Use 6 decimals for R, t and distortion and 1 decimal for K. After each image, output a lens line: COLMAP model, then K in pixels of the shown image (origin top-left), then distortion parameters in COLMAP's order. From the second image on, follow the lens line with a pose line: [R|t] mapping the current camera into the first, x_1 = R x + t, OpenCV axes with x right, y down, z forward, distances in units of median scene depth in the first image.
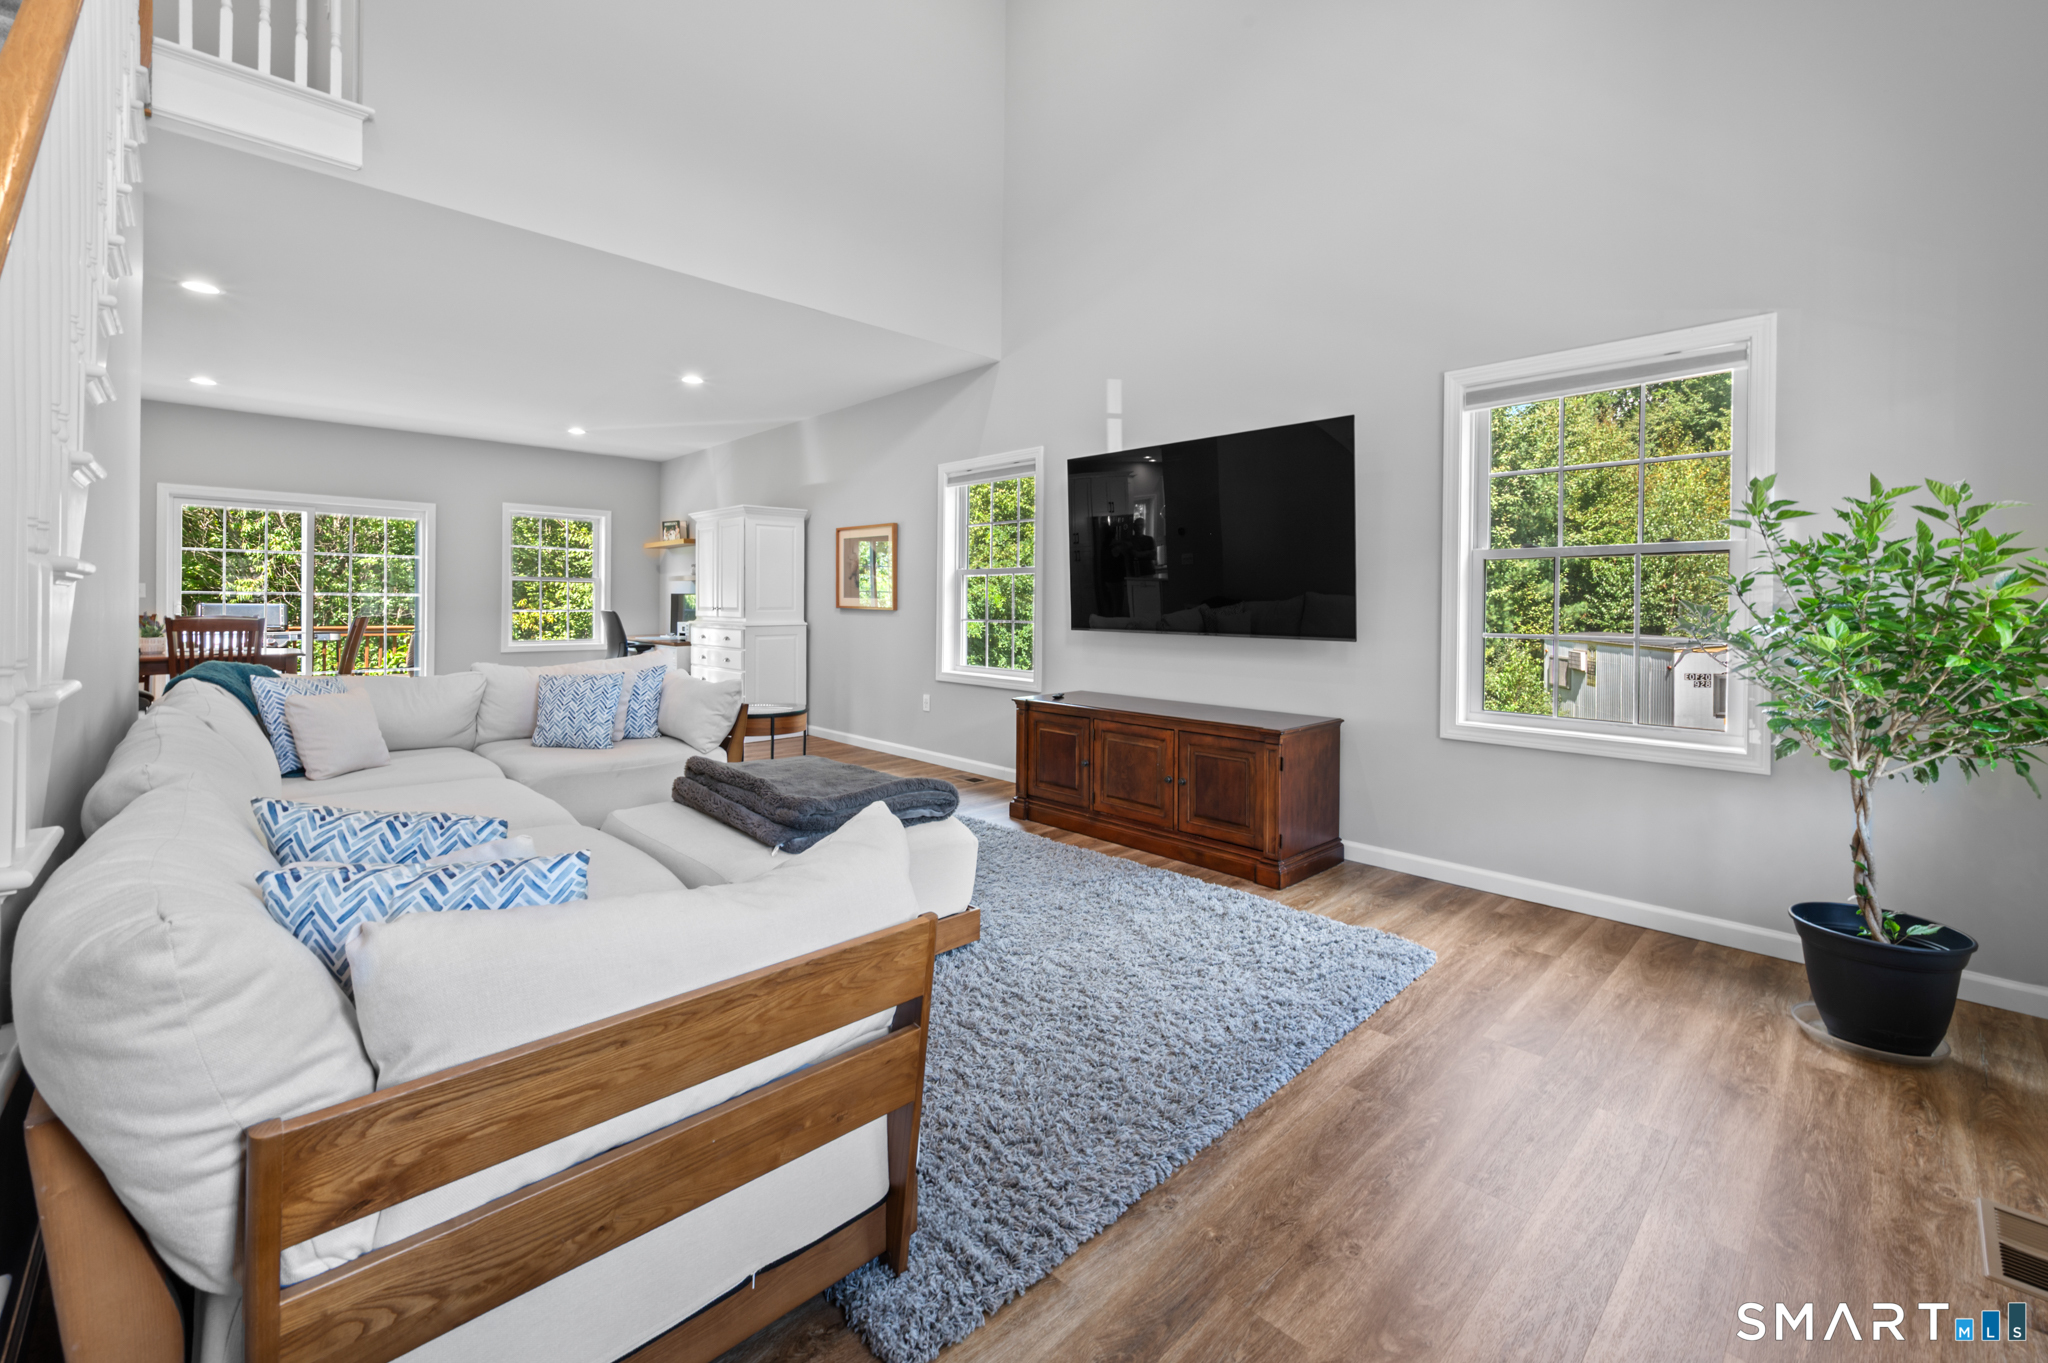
lens RADIAL K [[838.3, 0, 1038.3], [0, 838.3, 600.6], [0, 0, 1]] dist [-0.001484, -0.000055]
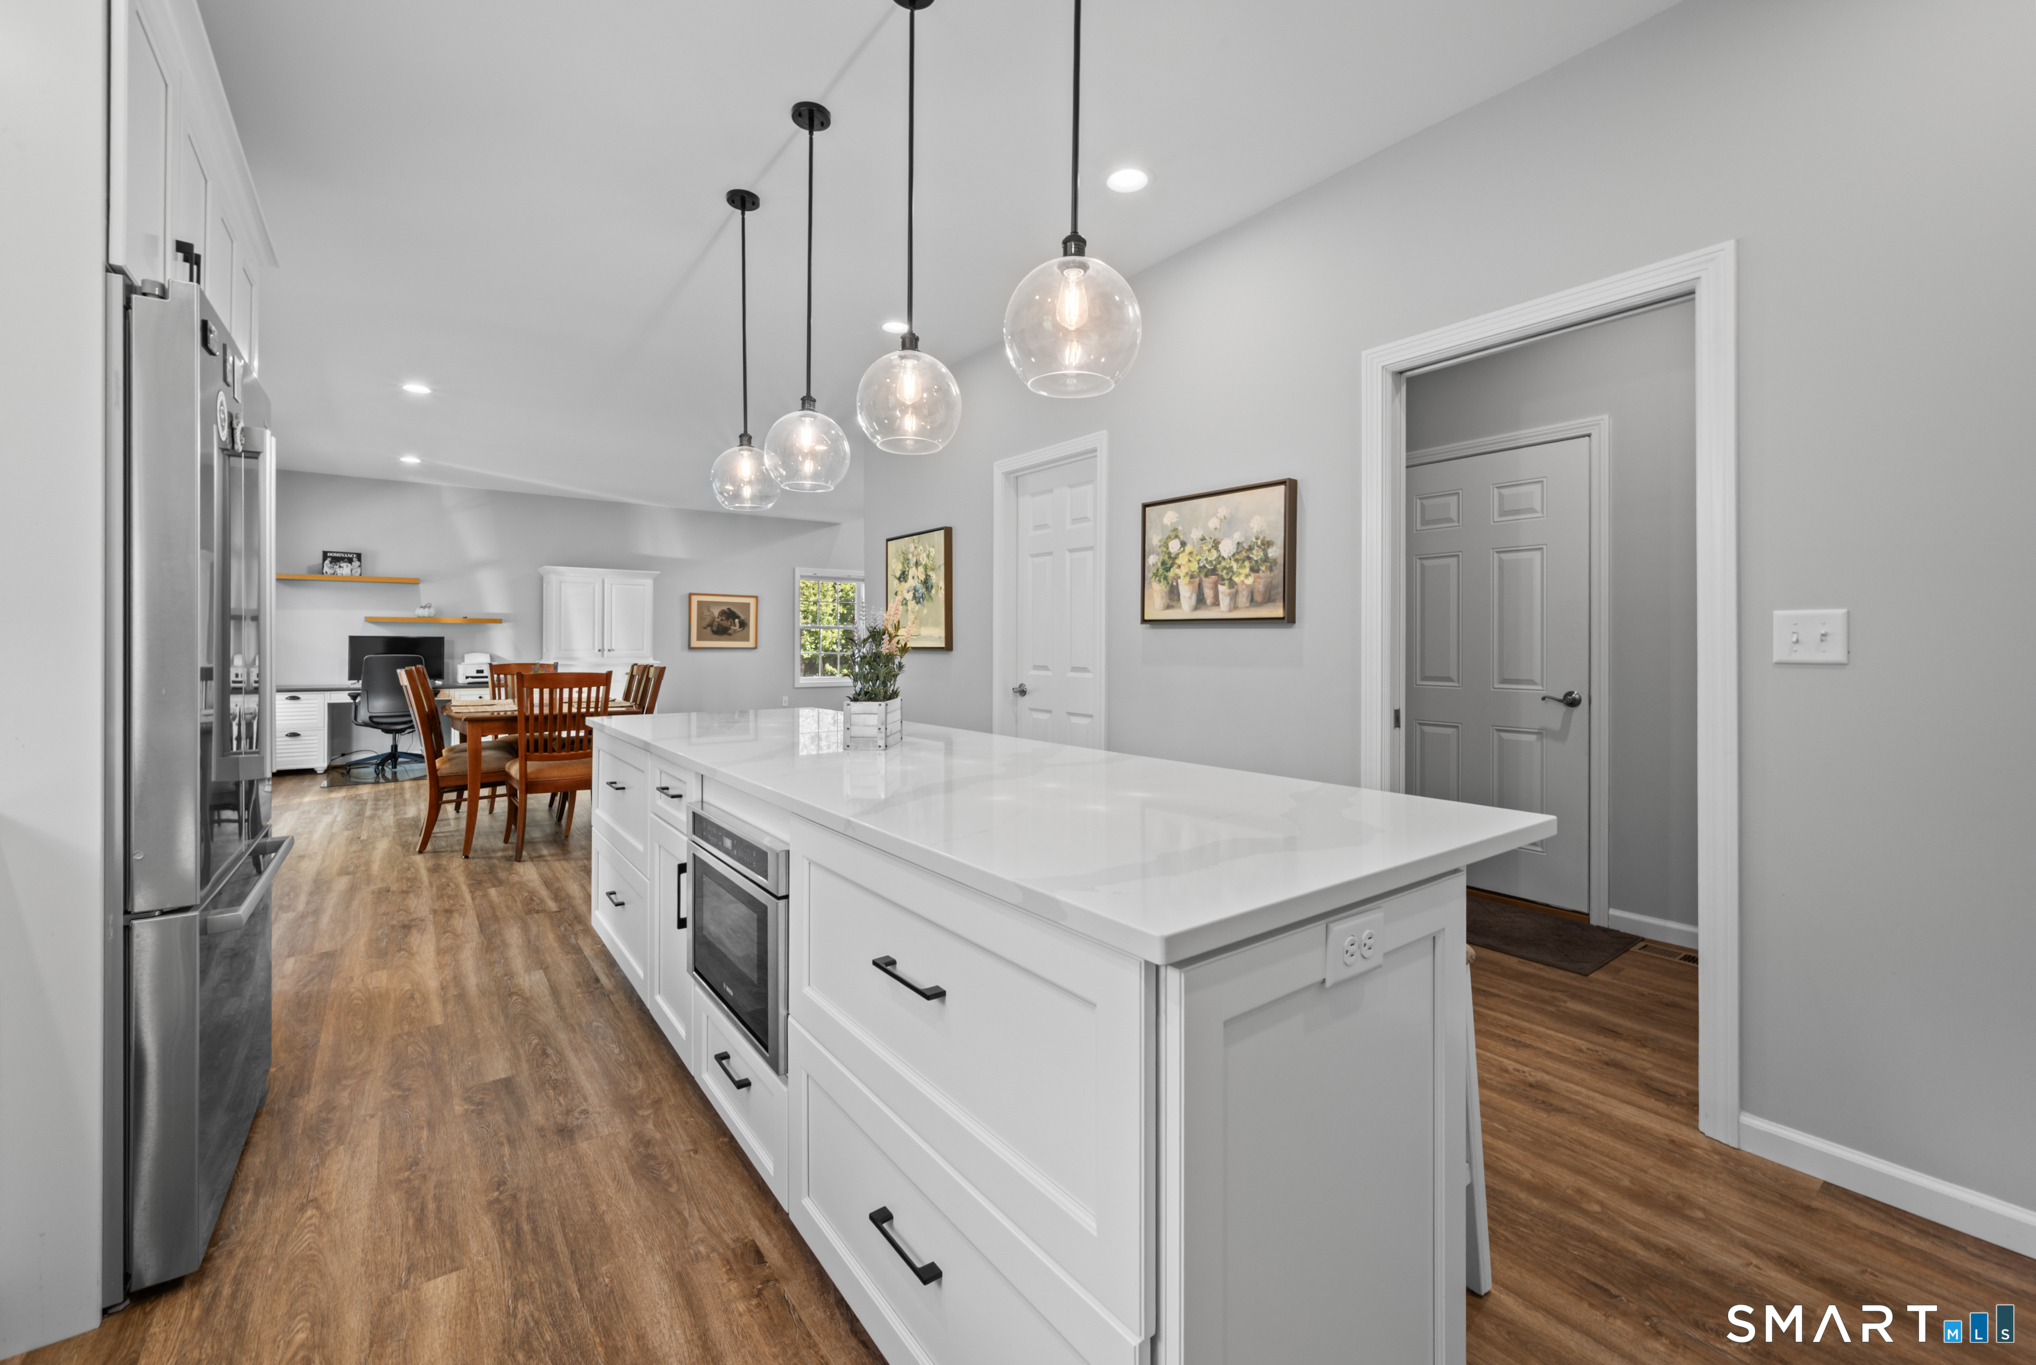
lens RADIAL K [[822.7, 0, 1023.6], [0, 822.7, 642.9], [0, 0, 1]] dist [-0.000283, -0.000157]
pose [[0.131312, -0.006448, 0.991320, -1.805803], [-0.001029, 0.999977, 0.006641, -0.012387], [-0.991341, -0.001892, 0.131302, 0.285416]]
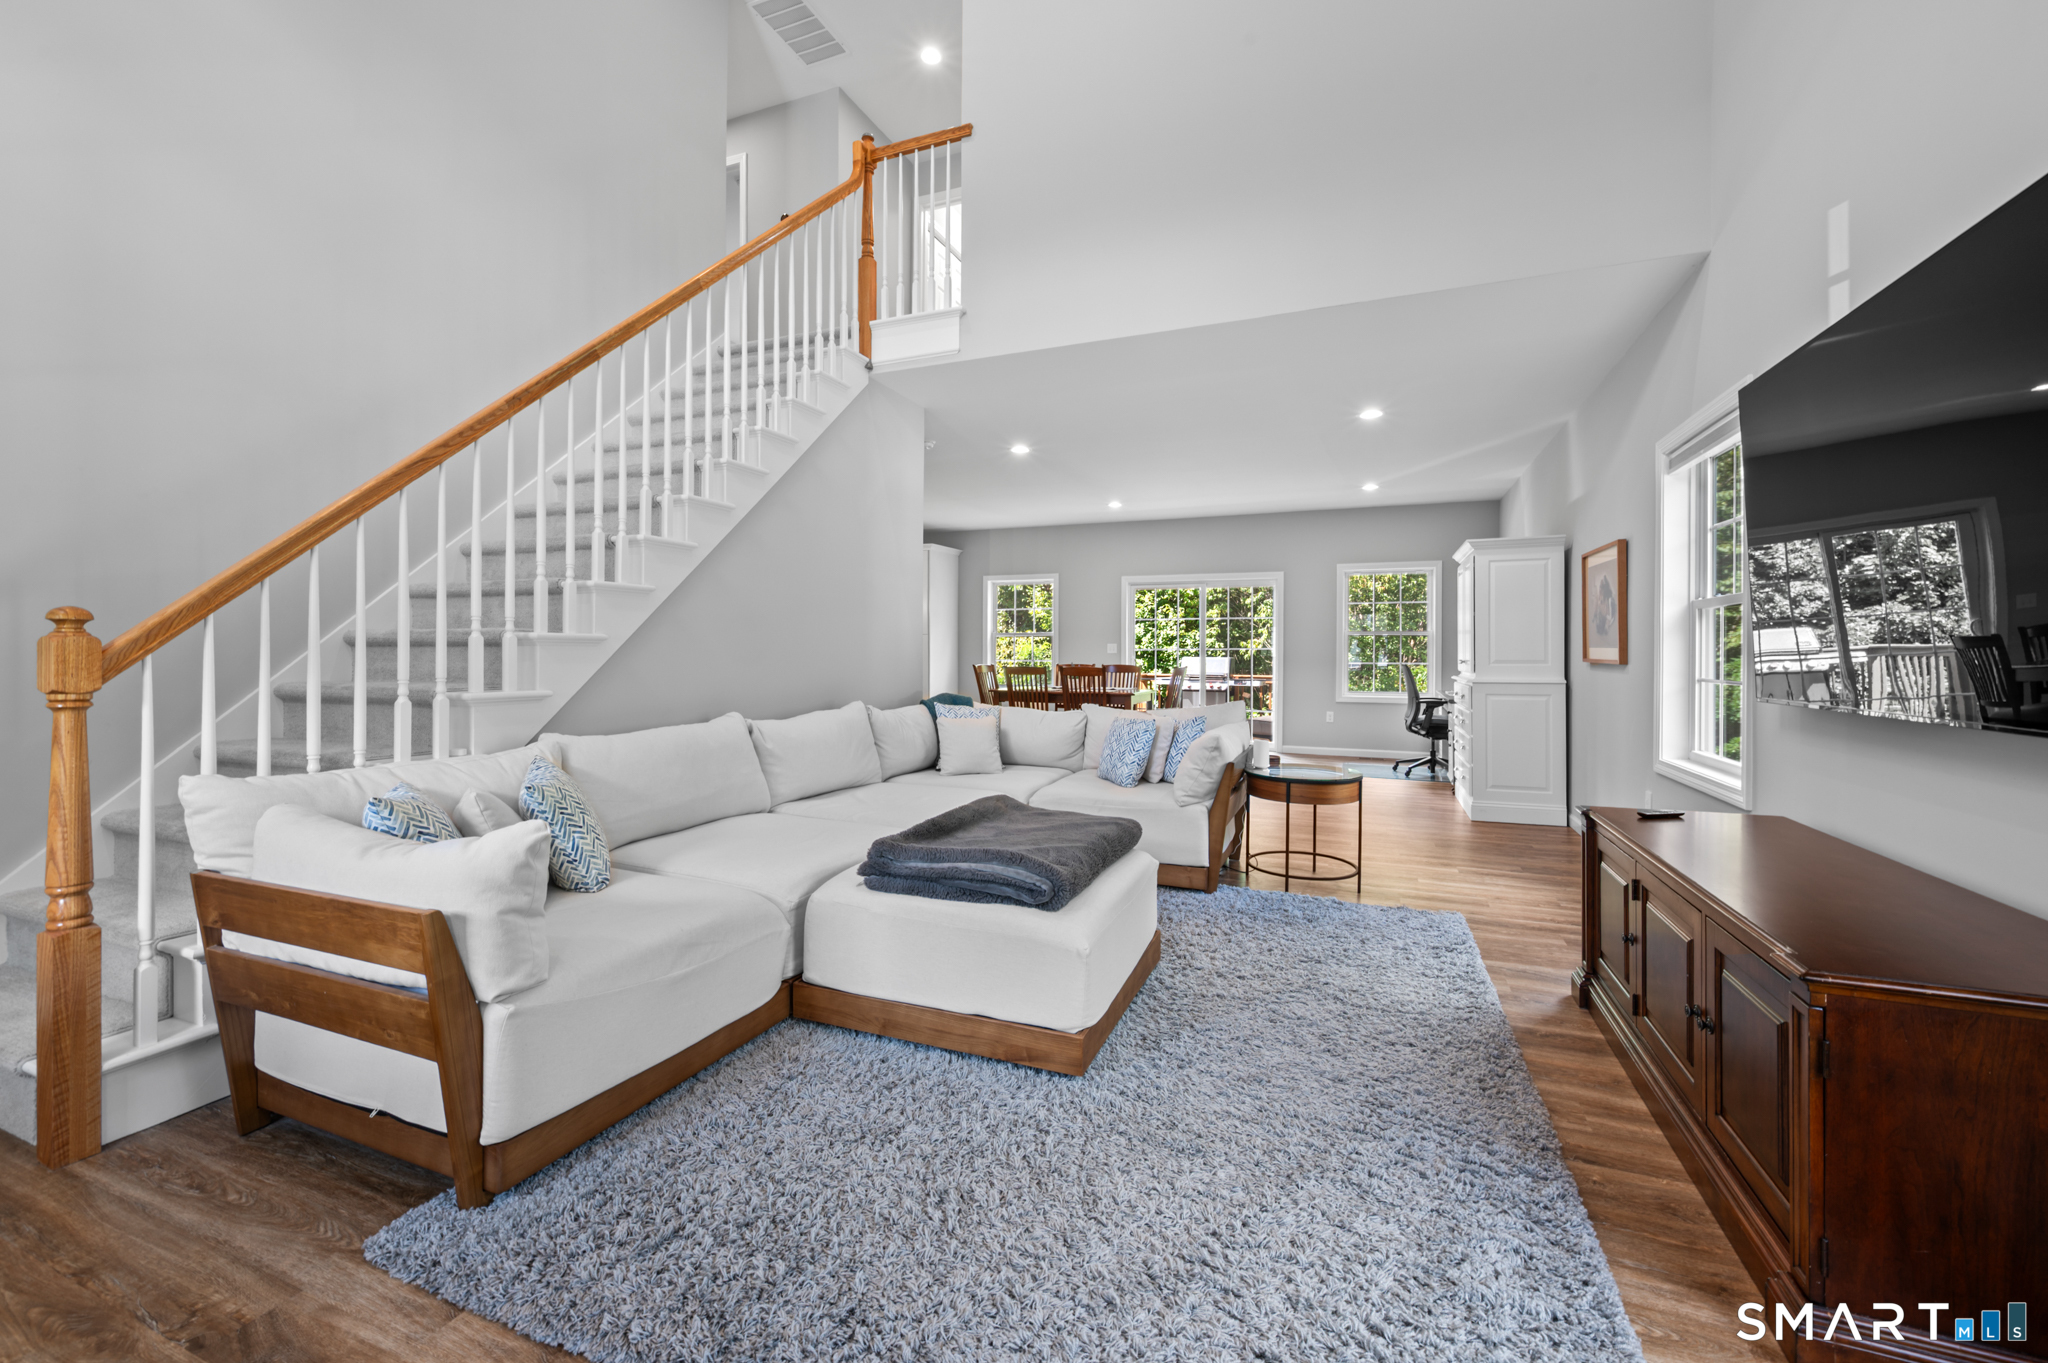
lens RADIAL K [[838.2, 0, 1028.8], [0, 838.2, 642.9], [0, 0, 1]] dist [0.000766, -0.000068]
pose [[0.392256, -0.016996, -0.919699, 0.291646], [0.003754, 0.999851, -0.016876, 0.003666], [0.919848, 0.003167, 0.392261, 0.291850]]
